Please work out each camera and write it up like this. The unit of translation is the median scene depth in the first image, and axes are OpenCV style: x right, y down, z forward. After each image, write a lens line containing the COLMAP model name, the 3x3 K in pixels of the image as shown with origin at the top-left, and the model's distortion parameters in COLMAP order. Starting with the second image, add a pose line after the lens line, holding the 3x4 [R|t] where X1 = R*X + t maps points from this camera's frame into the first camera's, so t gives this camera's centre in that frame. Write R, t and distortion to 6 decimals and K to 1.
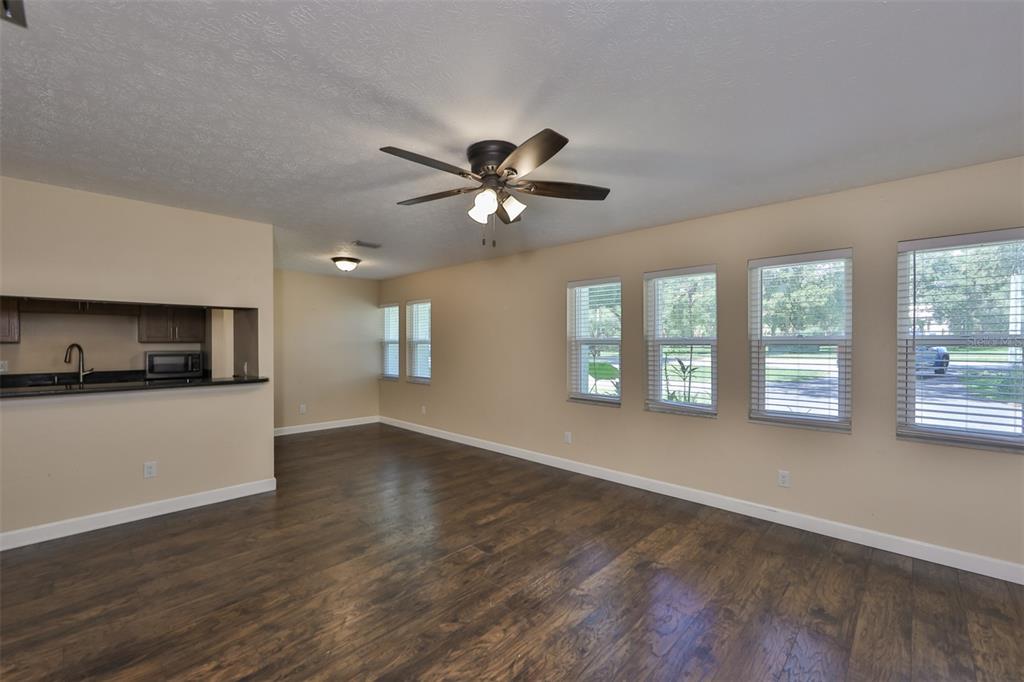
lens RADIAL K [[432.5, 0, 511.0], [0, 432.5, 341.6], [0, 0, 1]] dist [-0.010782, 0.000921]
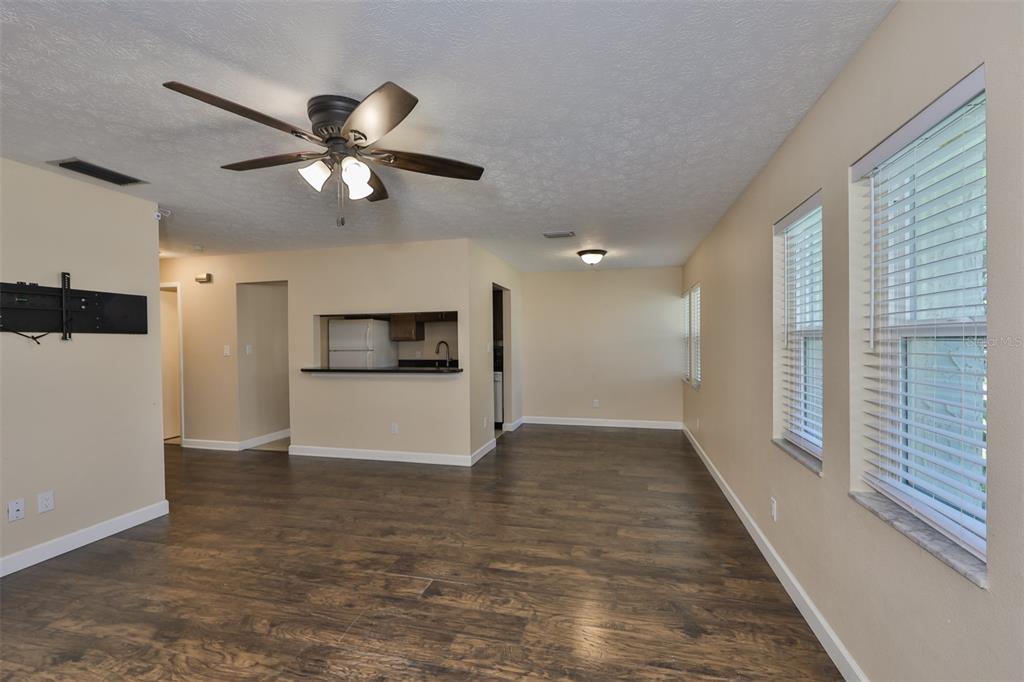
lens RADIAL K [[432.5, 0, 510.8], [0, 432.5, 342.7], [0, 0, 1]] dist [-0.010782, 0.000921]
pose [[0.501311, 0.000967, -0.865267, 0.675390], [0.009987, 0.999926, 0.006904, 0.006569], [0.865210, -0.012102, 0.501264, 0.683349]]
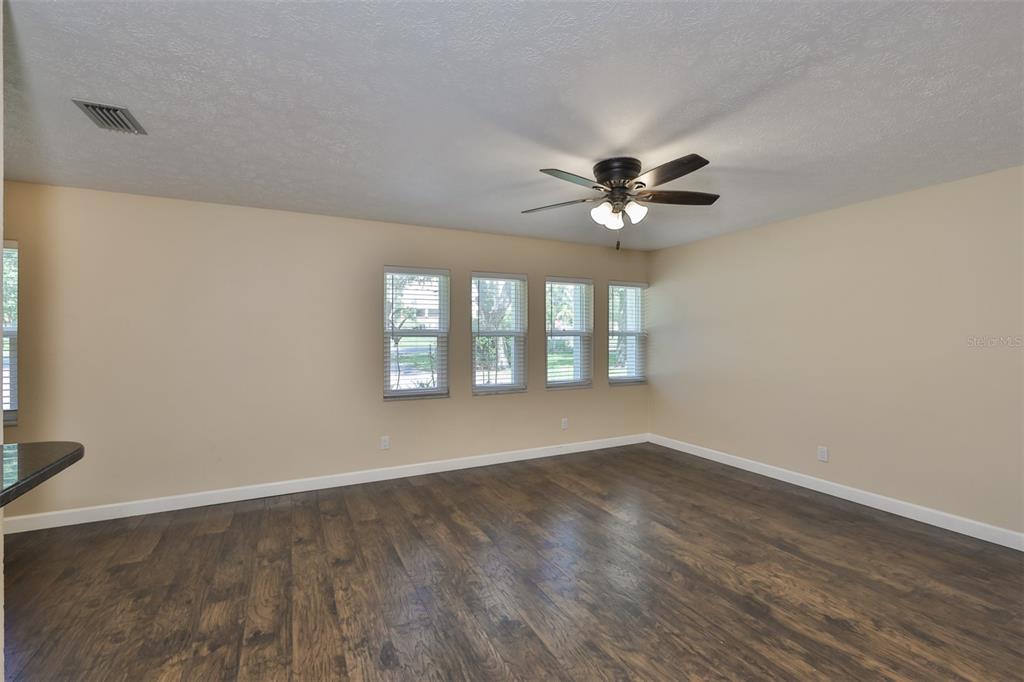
lens RADIAL K [[432.5, 0, 514.3], [0, 432.5, 338.6], [0, 0, 1]] dist [-0.010782, 0.000921]
pose [[0.333774, -0.007567, 0.942623, -0.962312], [-0.002221, 0.999959, 0.008813, -0.006782], [-0.942650, -0.005035, 0.333744, 0.699370]]
